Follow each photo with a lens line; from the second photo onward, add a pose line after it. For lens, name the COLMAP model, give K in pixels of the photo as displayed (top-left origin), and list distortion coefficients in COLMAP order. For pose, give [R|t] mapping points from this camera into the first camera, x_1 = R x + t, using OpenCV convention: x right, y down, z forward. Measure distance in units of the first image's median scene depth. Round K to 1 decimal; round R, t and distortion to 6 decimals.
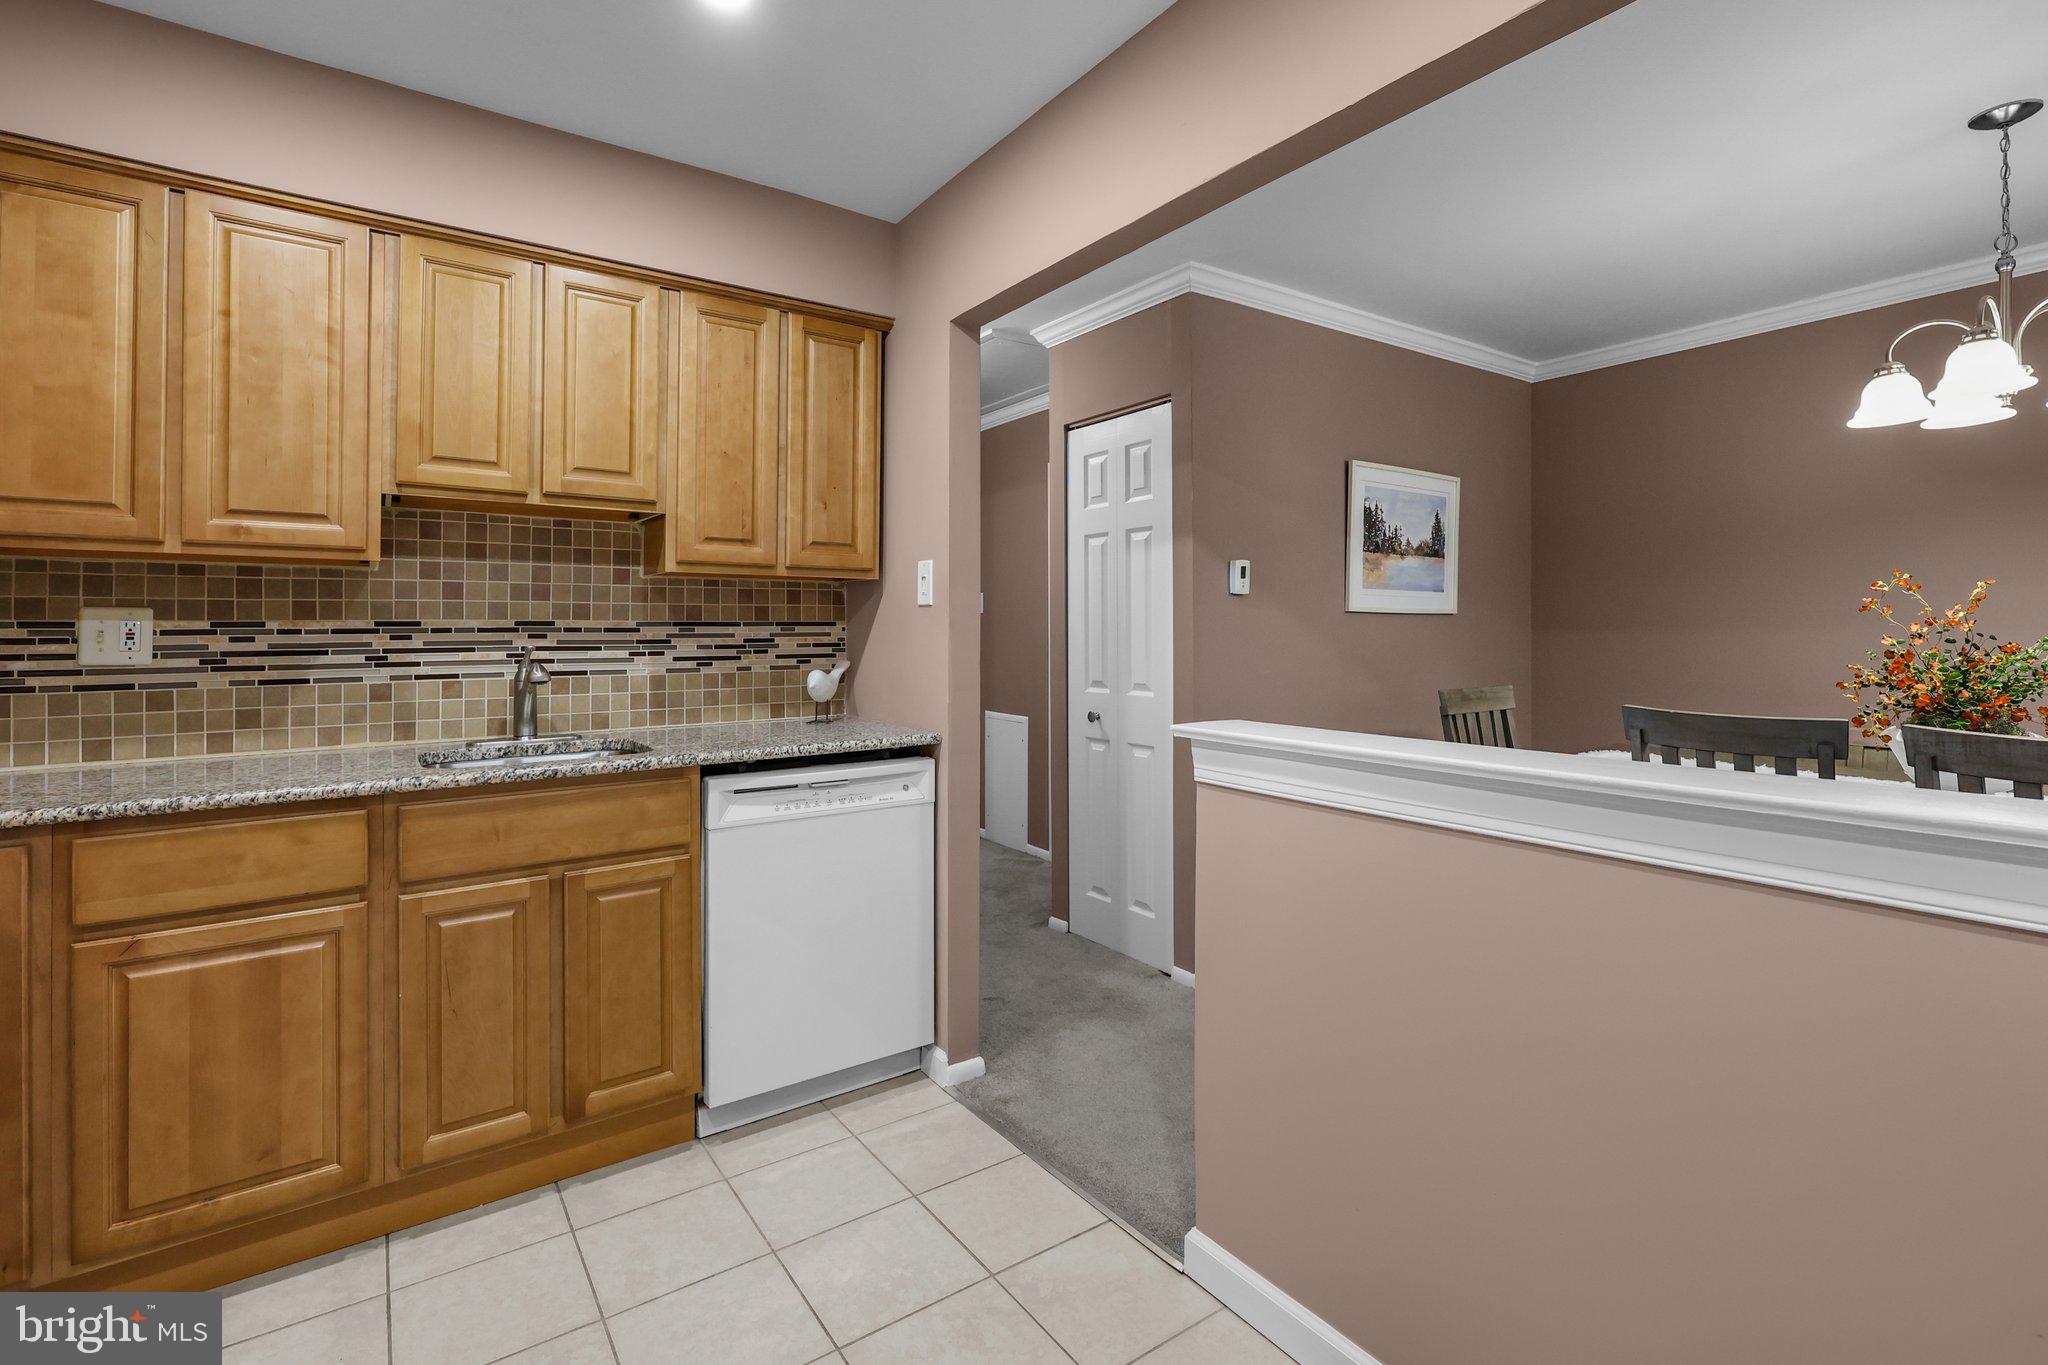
lens RADIAL K [[936.1, 0, 1055.2], [0, 936.1, 622.6], [0, 0, 1]] dist [-0.003882, 0.000862]
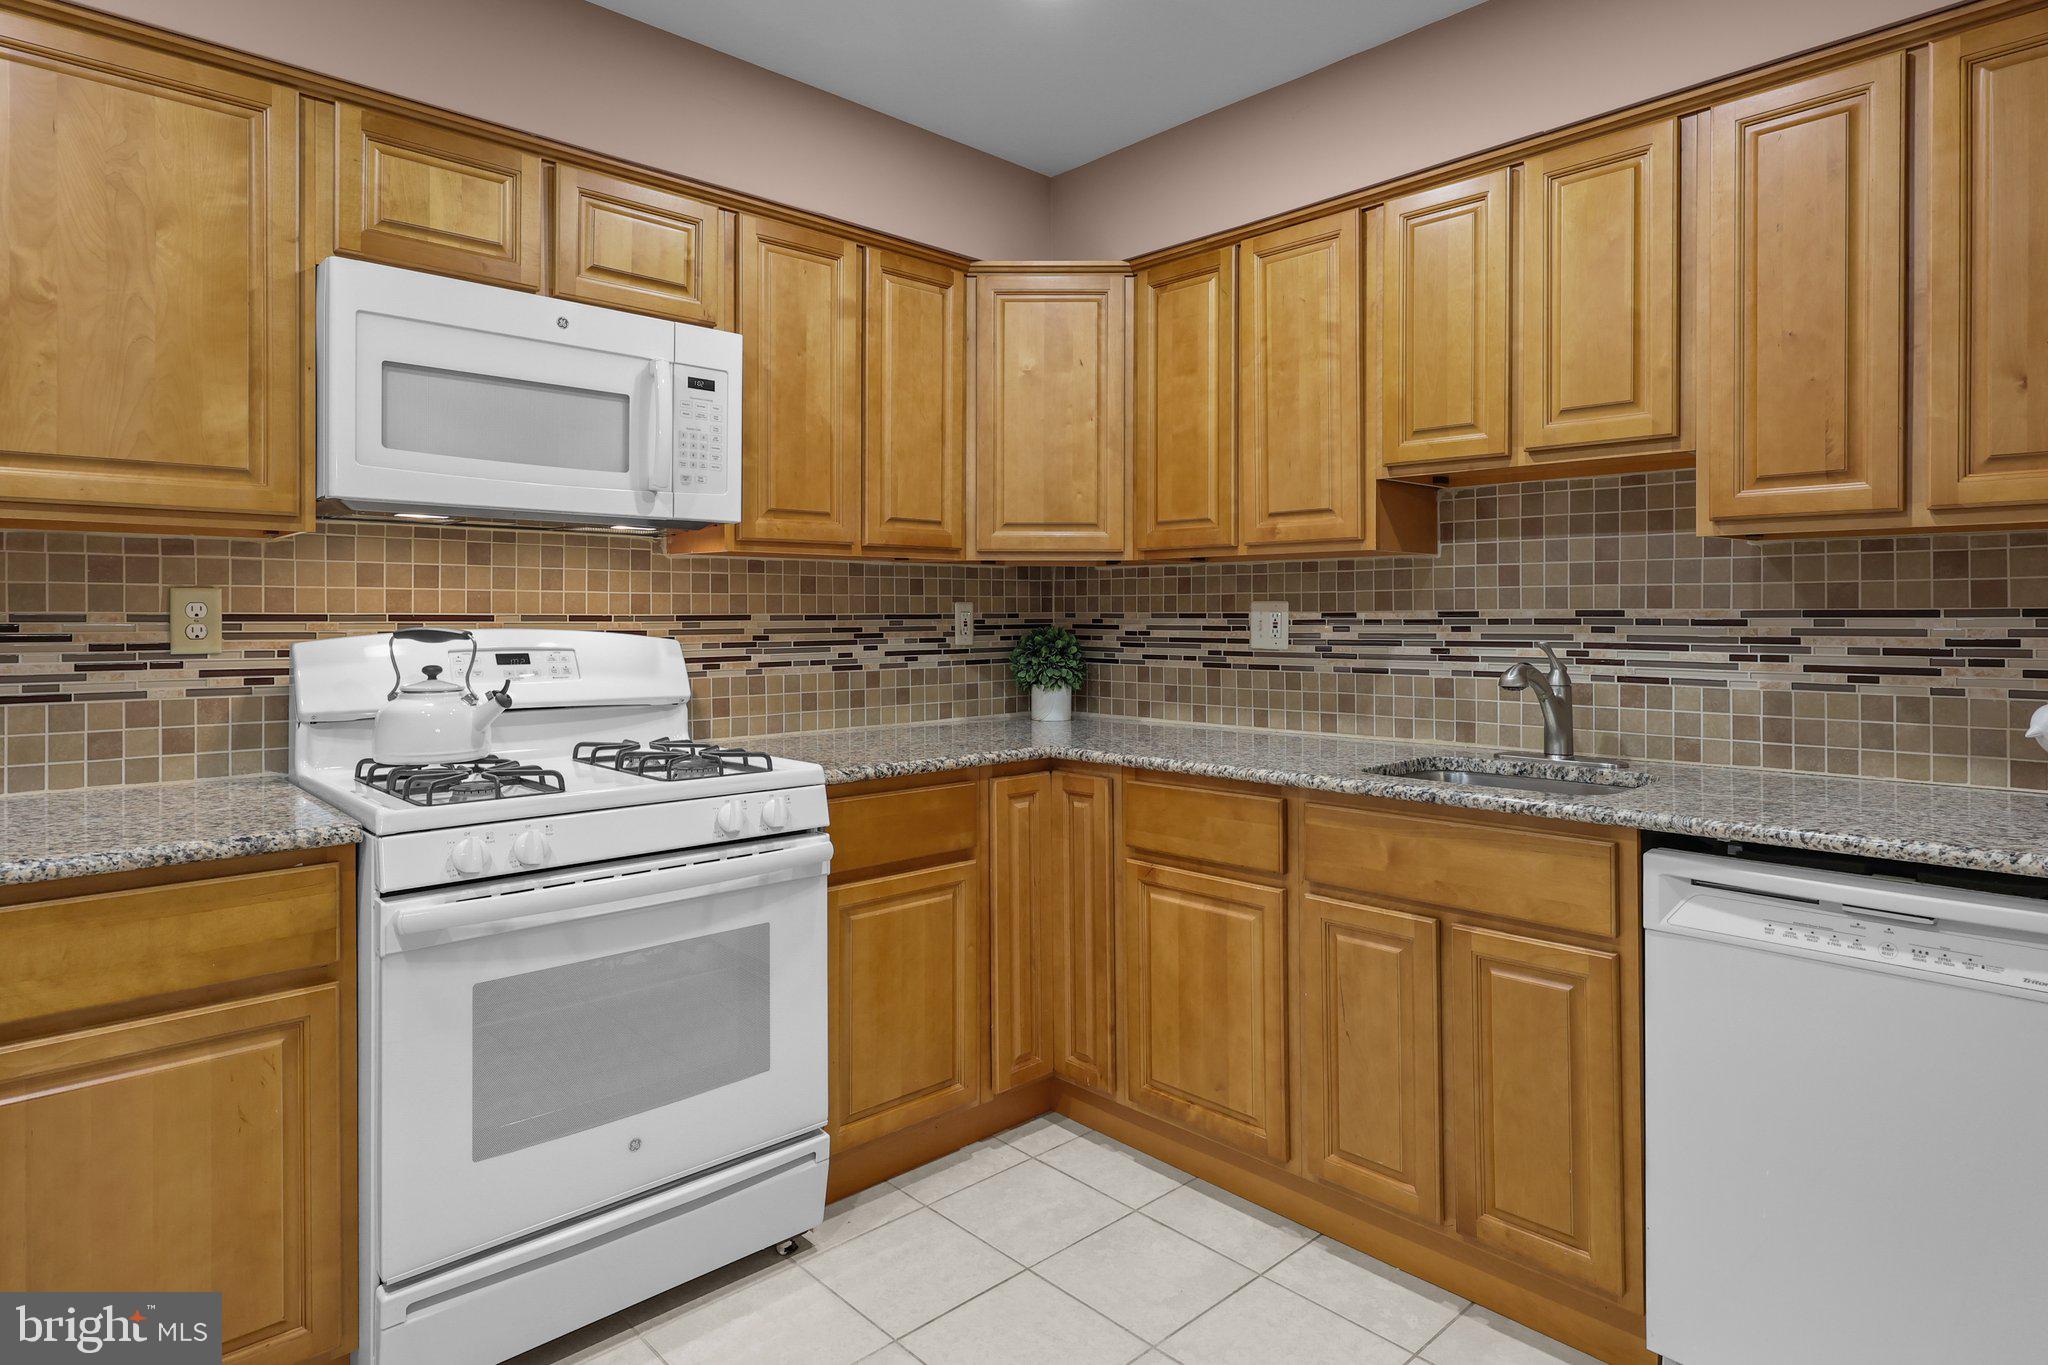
lens RADIAL K [[1121.9, 0, 1024.1], [0, 1121.9, 620.4], [0, 0, 1]] dist [-0.002622, -0.001481]
pose [[0.123111, 0.007404, -0.992365, 0.371898], [0.007903, 0.999933, 0.008441, -0.005790], [0.992361, -0.008881, 0.123044, 0.486877]]
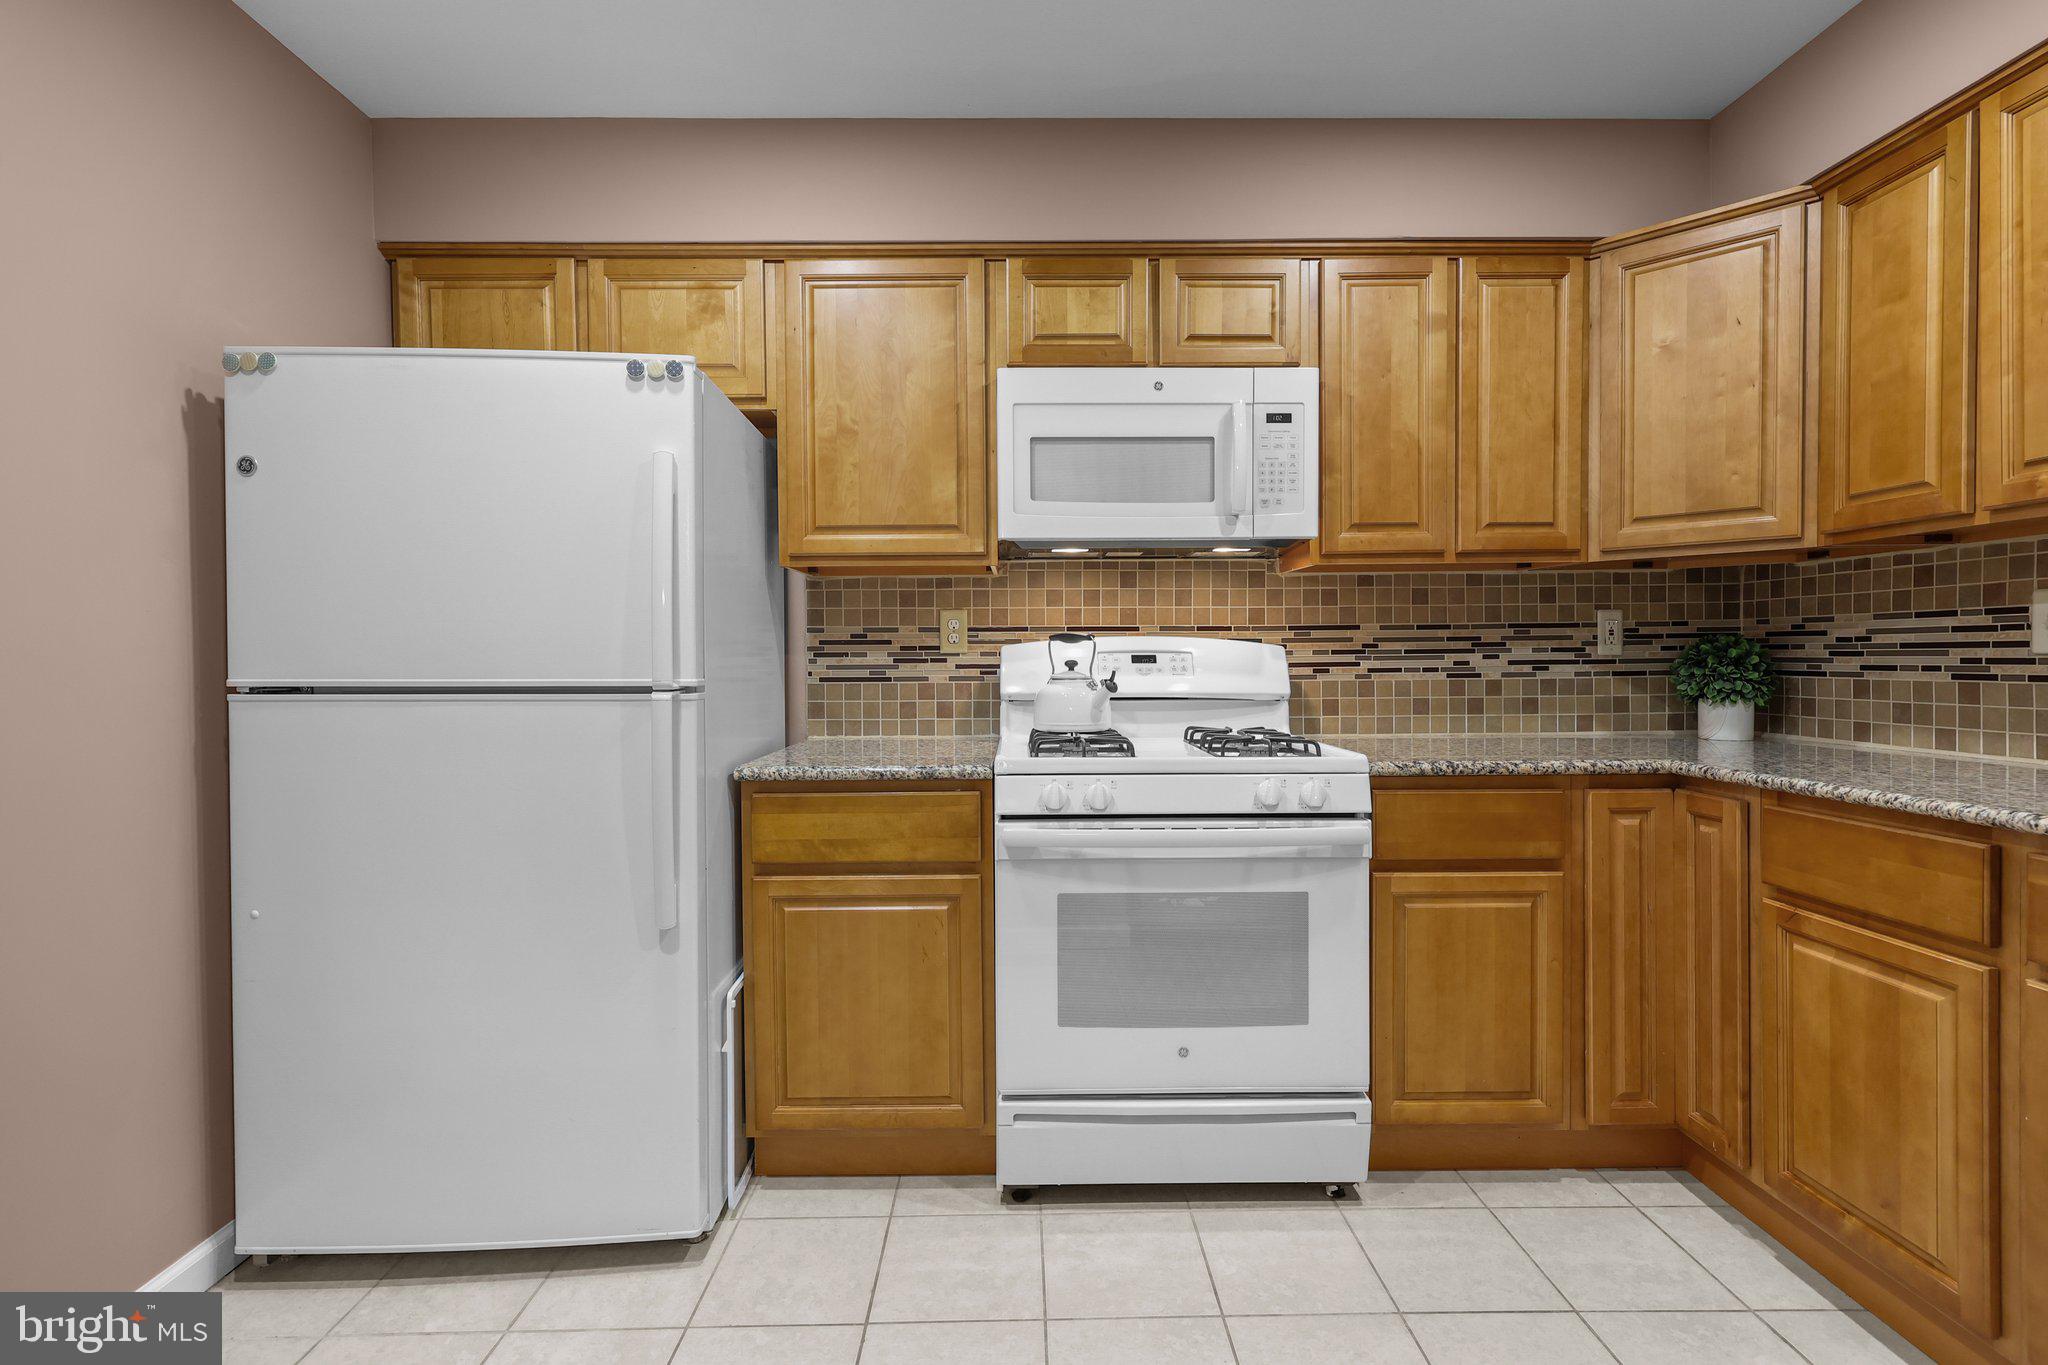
lens RADIAL K [[936.1, 0, 1025.5], [0, 936.1, 676.8], [0, 0, 1]] dist [-0.003882, 0.000862]
pose [[-0.586504, 0.023310, -0.809611, 0.264543], [0.014490, 0.999728, 0.018287, 0.035352], [0.809817, -0.001005, -0.586682, 0.691668]]
